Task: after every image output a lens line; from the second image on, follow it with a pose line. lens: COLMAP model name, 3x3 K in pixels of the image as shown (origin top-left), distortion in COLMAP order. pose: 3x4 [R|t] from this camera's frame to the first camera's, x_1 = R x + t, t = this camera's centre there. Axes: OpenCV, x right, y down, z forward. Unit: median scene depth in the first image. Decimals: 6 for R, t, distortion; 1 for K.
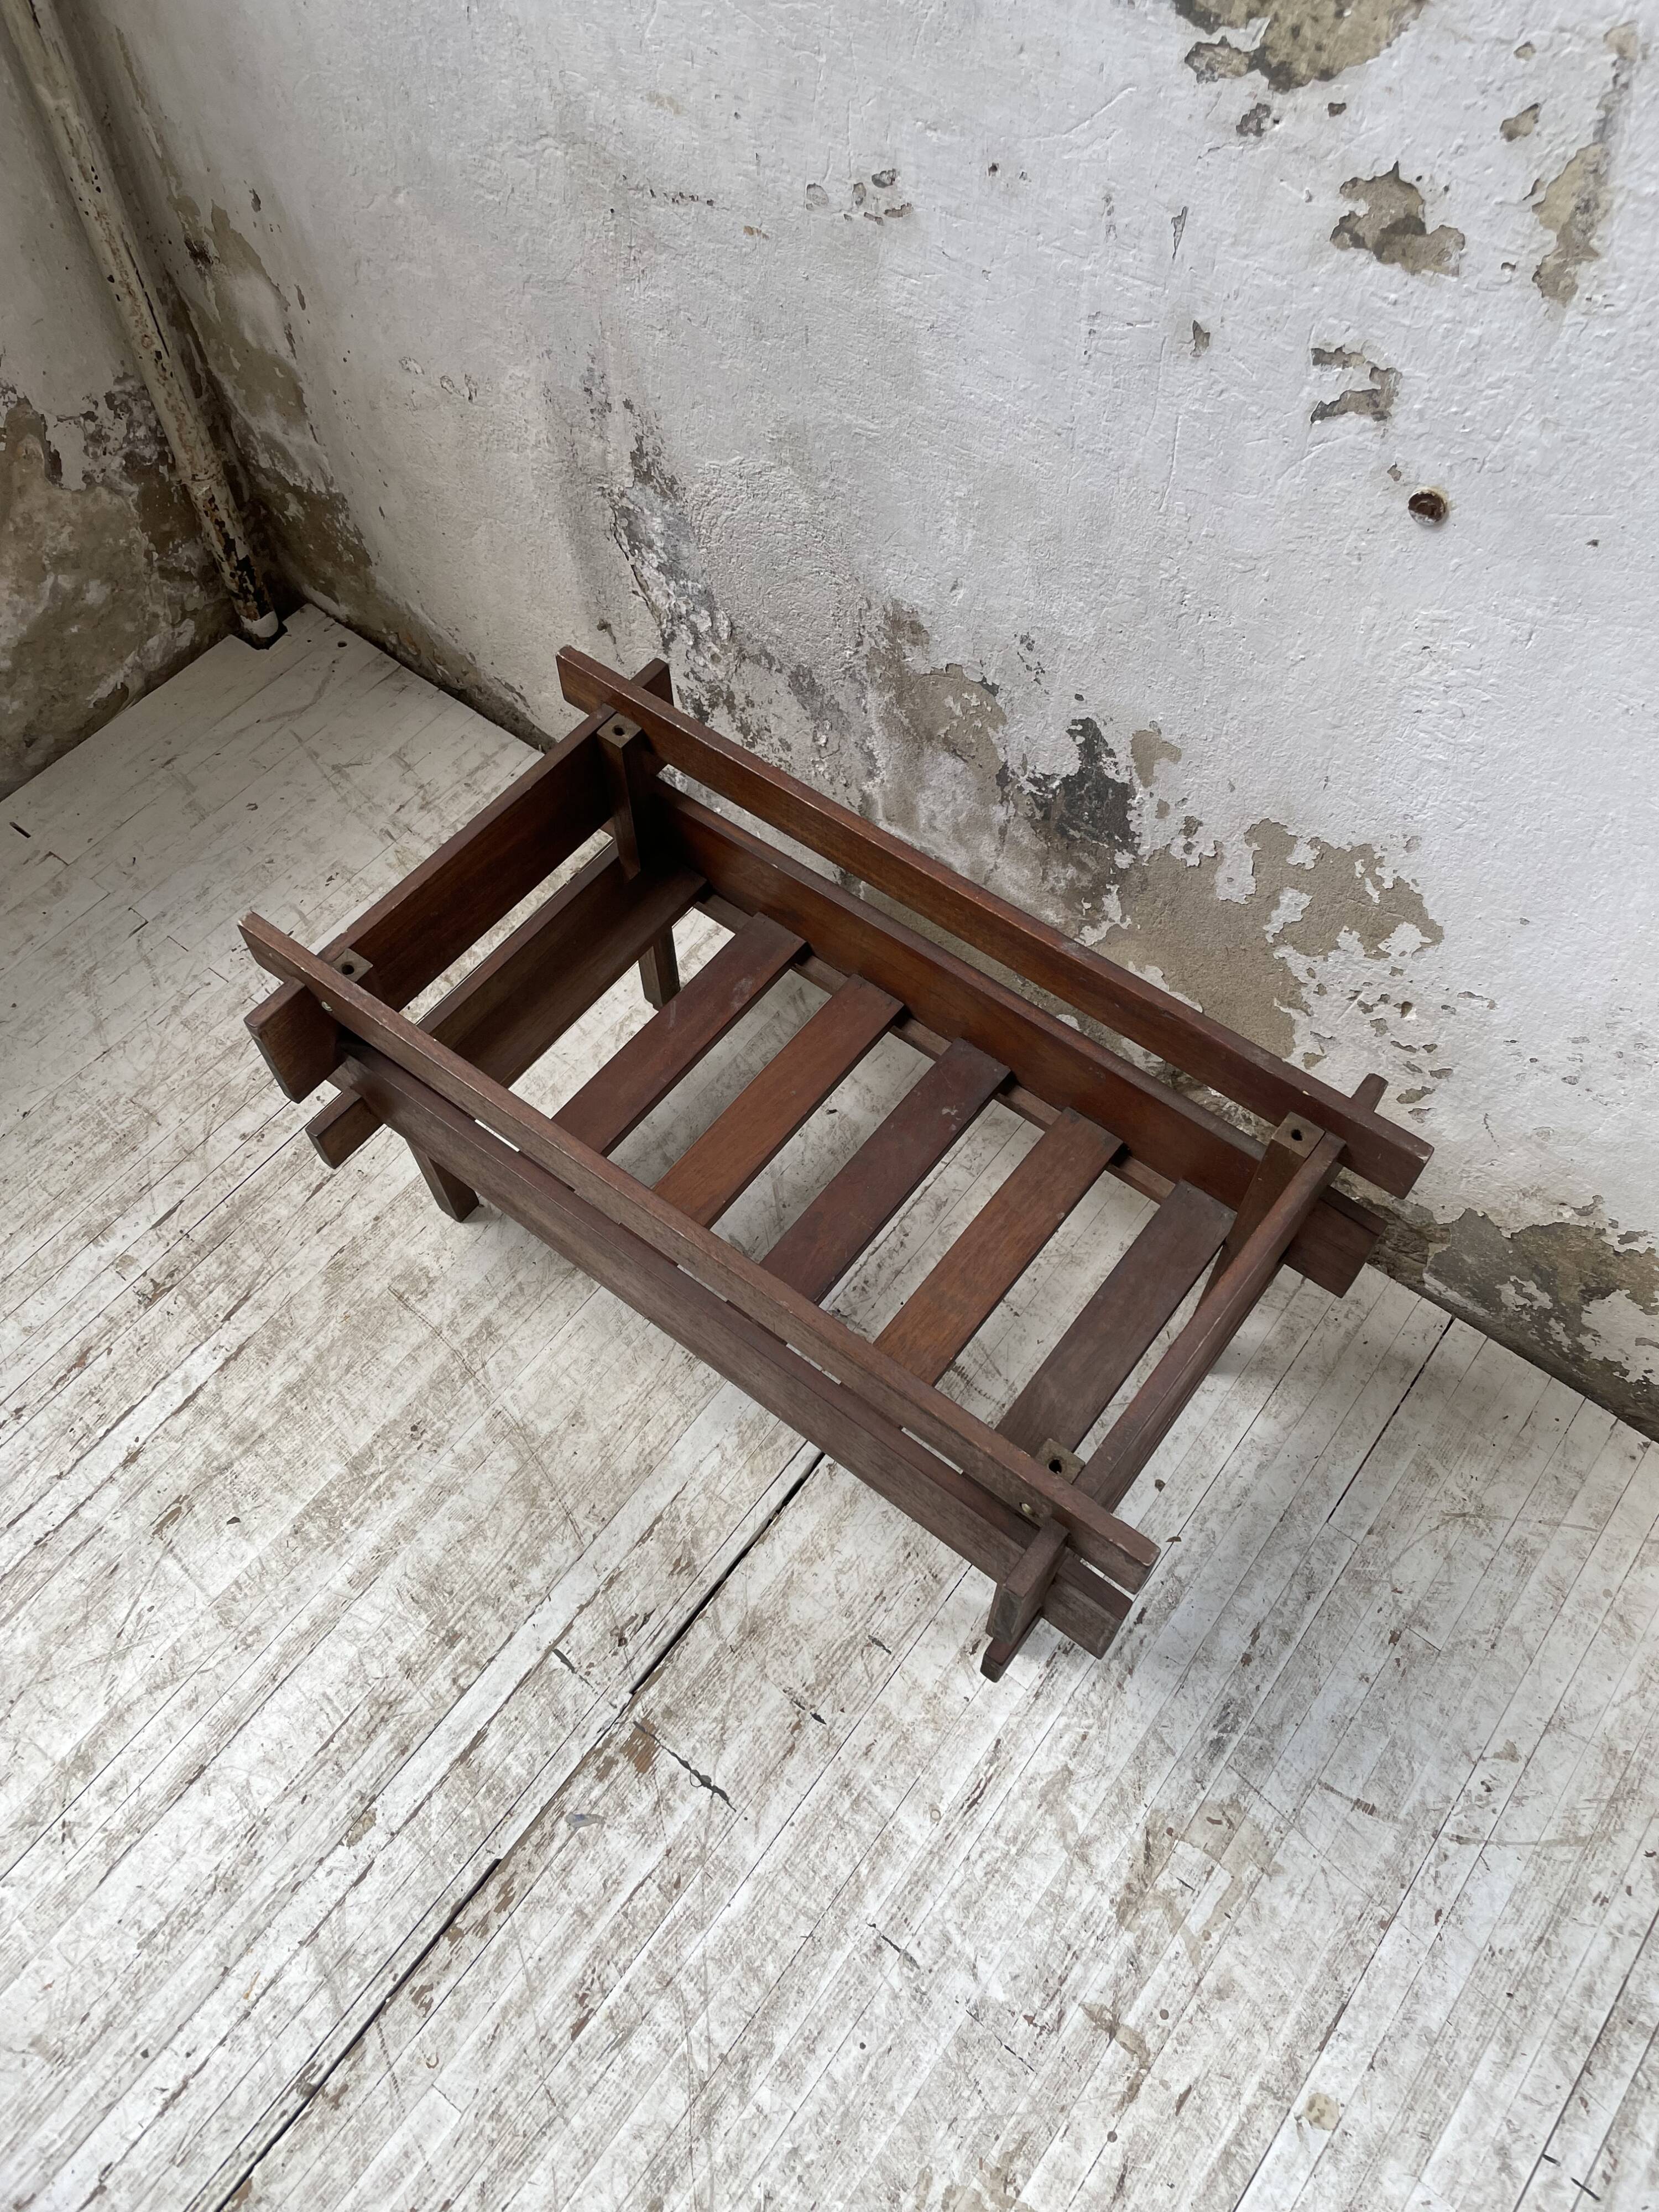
lens RADIAL K [[1678.9, 0, 835.5], [0, 1678.9, 1080.4], [0, 0, 1]] dist [0.085886, -0.120007]
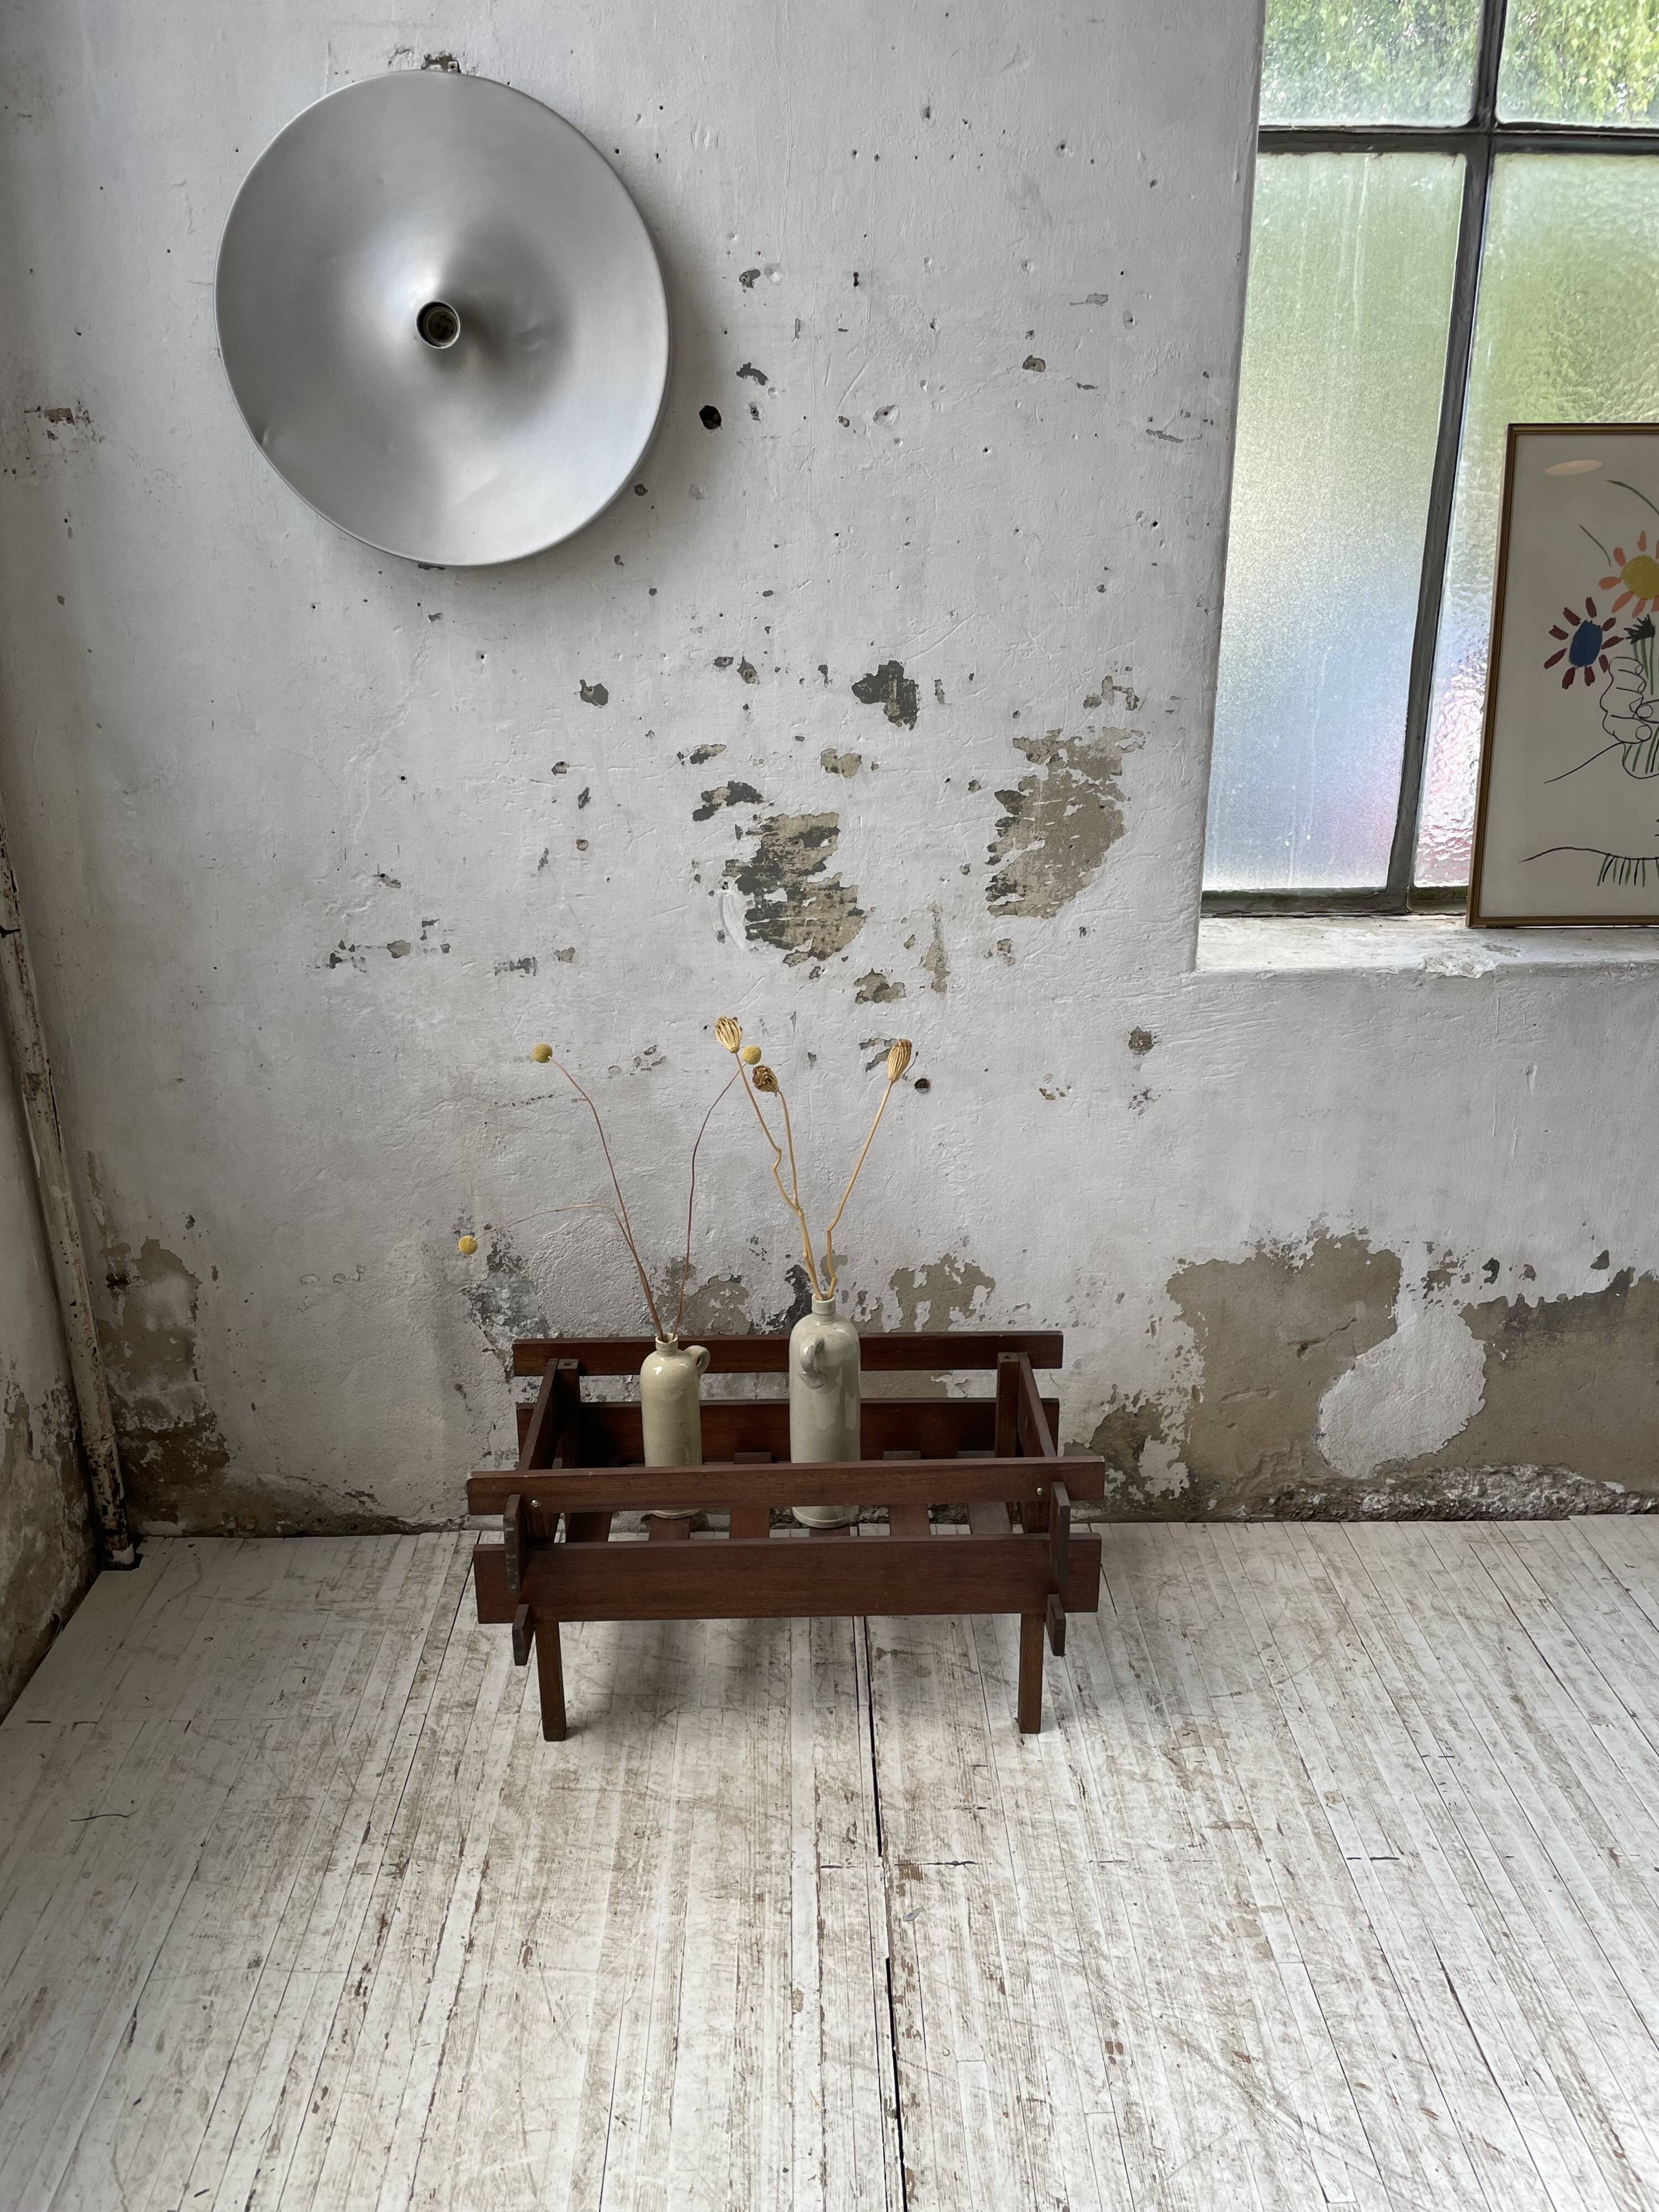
lens RADIAL K [[1678.9, 0, 843.8], [0, 1678.9, 1110.7], [0, 0, 1]] dist [0.085886, -0.120007]
pose [[0.772541, -0.207720, 0.600028, -0.942541], [0.537100, 0.717810, -0.443026, 0.553936], [-0.338681, 0.664530, 0.666104, -0.448699]]
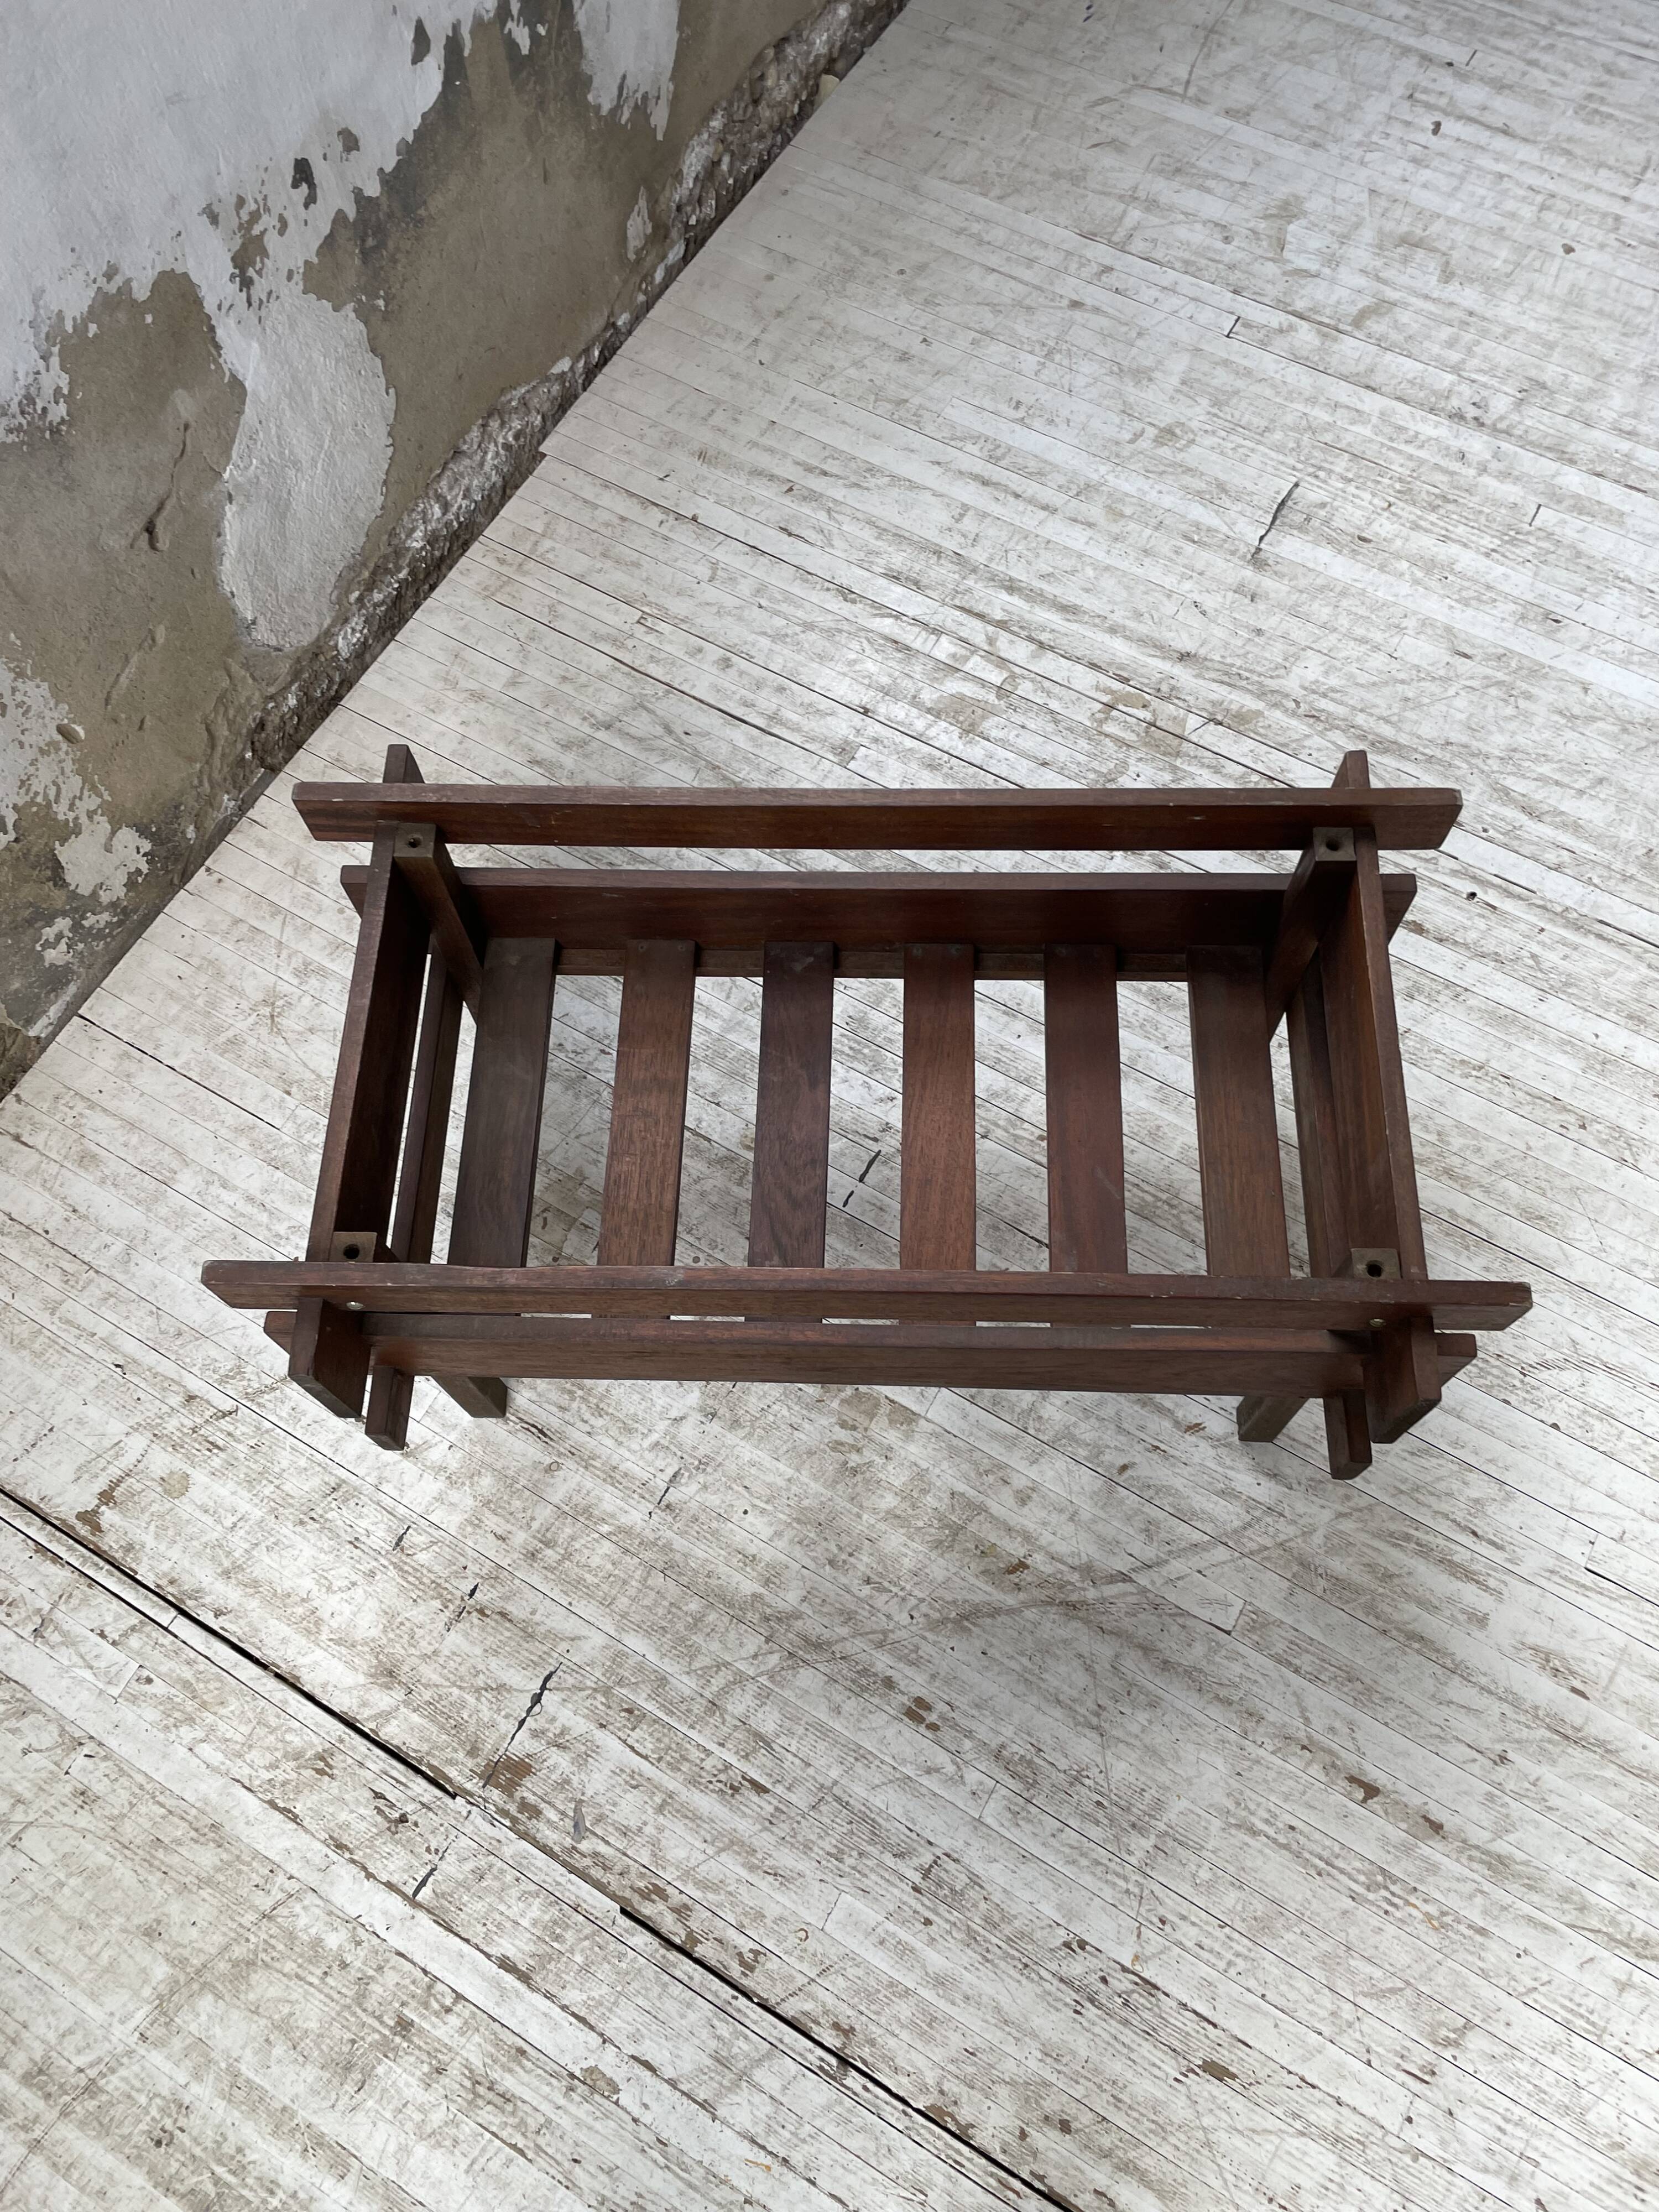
lens RADIAL K [[1678.9, 0, 809.7], [0, 1678.9, 1118.0], [0, 0, 1]] dist [0.085886, -0.120007]
pose [[-0.121043, -0.908651, 0.399626, -0.185303], [0.861380, 0.103930, 0.497215, 0.019017], [-0.493329, 0.404414, 0.770114, 0.012142]]
